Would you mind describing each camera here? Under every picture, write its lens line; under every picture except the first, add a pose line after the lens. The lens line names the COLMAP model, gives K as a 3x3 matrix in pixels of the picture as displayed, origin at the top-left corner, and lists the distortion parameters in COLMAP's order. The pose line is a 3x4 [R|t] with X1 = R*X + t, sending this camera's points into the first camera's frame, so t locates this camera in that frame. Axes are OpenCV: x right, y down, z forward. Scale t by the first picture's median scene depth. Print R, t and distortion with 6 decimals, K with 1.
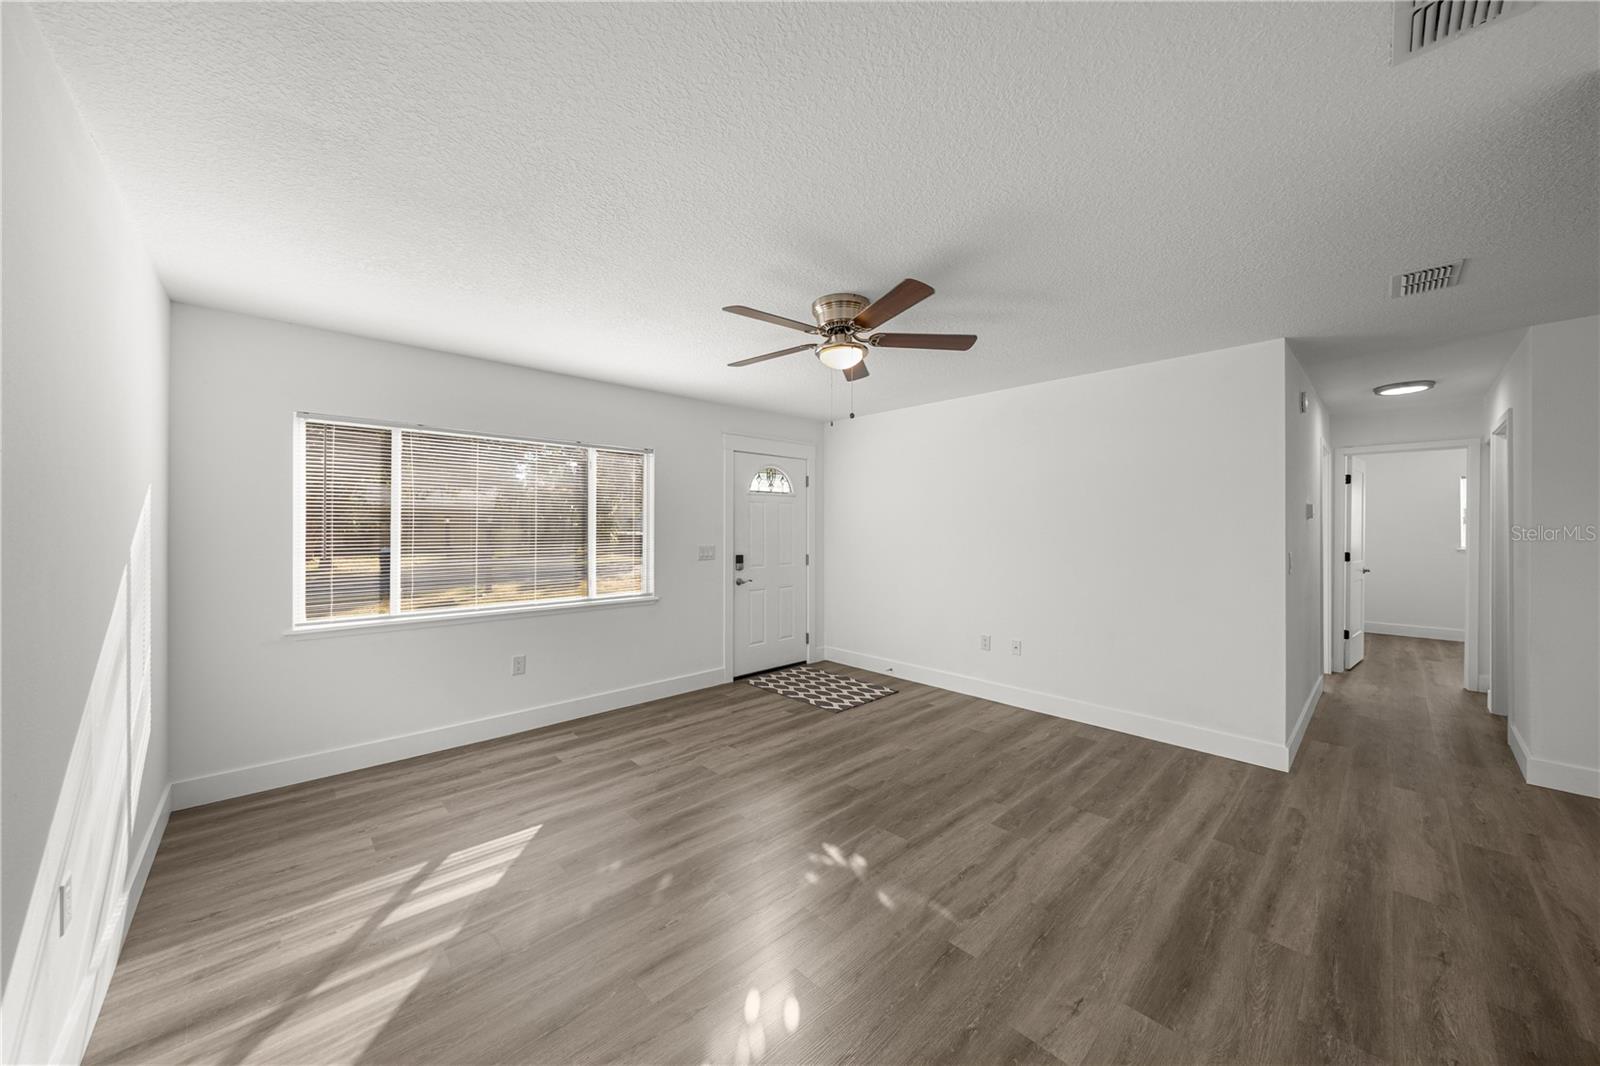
lens RADIAL K [[547.1, 0, 811.8], [0, 547.1, 523.6], [0, 0, 1]] dist [-0.003414, 0.000092]
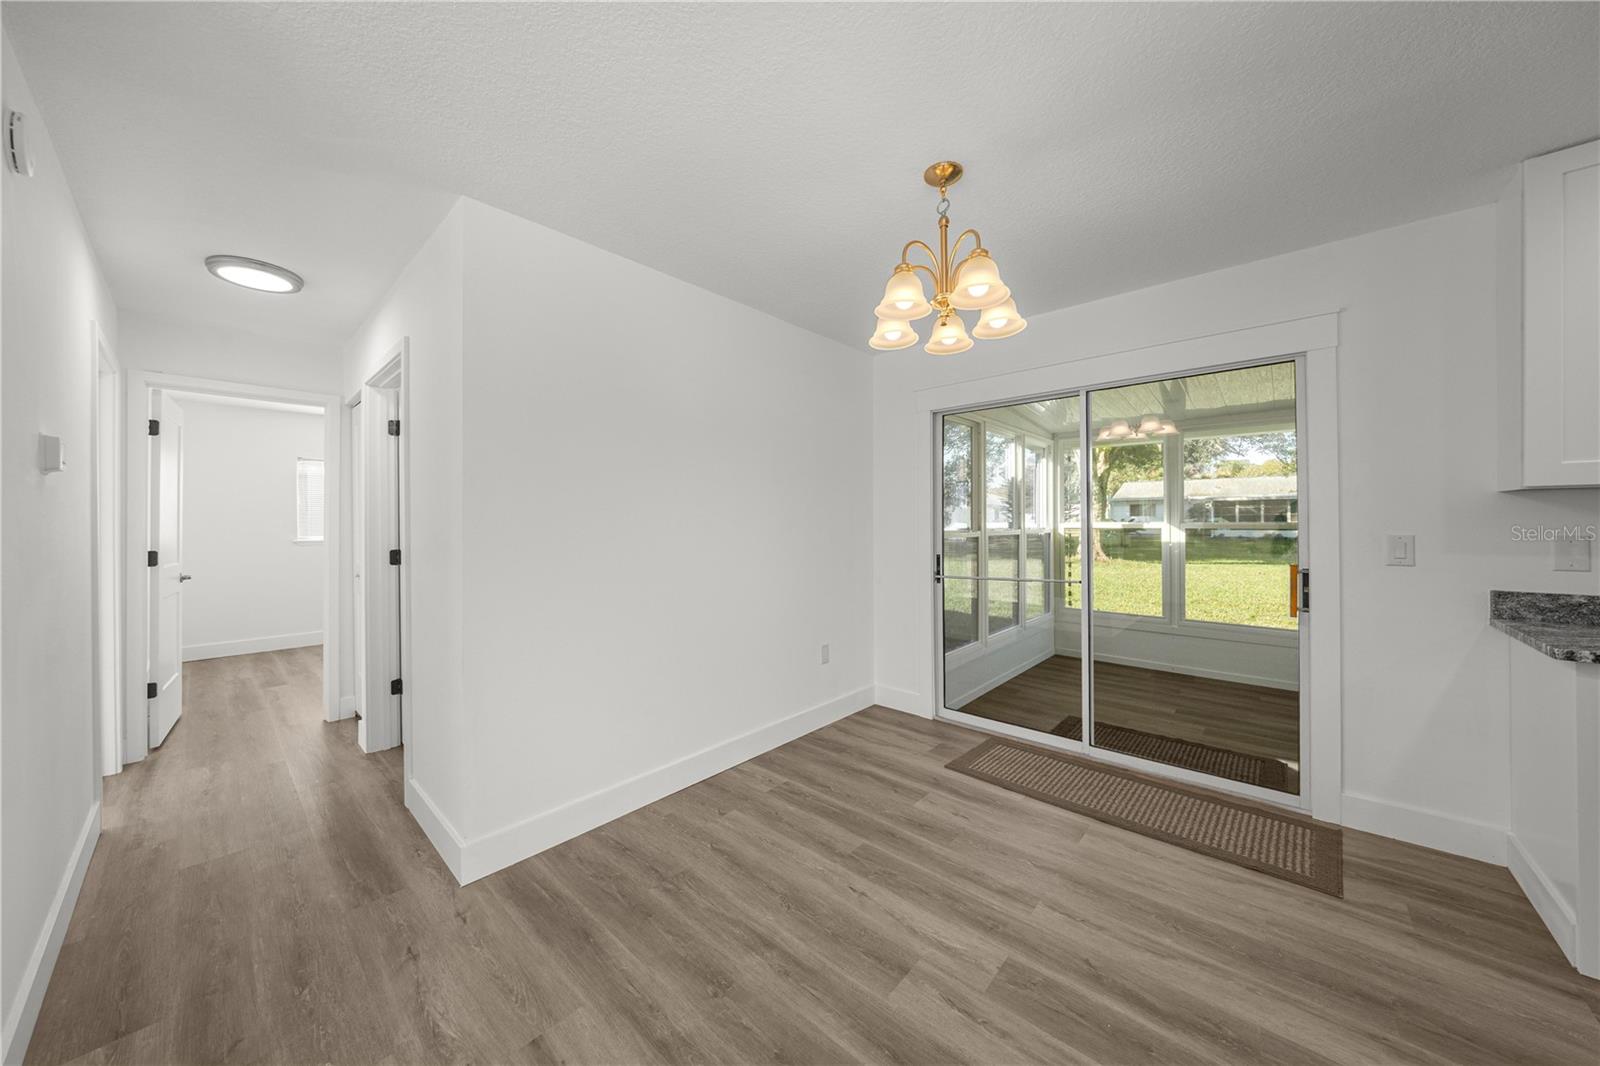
lens RADIAL K [[547.1, 0, 805.9], [0, 547.1, 524.1], [0, 0, 1]] dist [-0.003414, 0.000092]
pose [[-0.082000, -0.004851, 0.996621, 0.567758], [-0.001262, 0.999988, 0.004764, 0.033075], [-0.996632, -0.000867, -0.082005, 0.579504]]
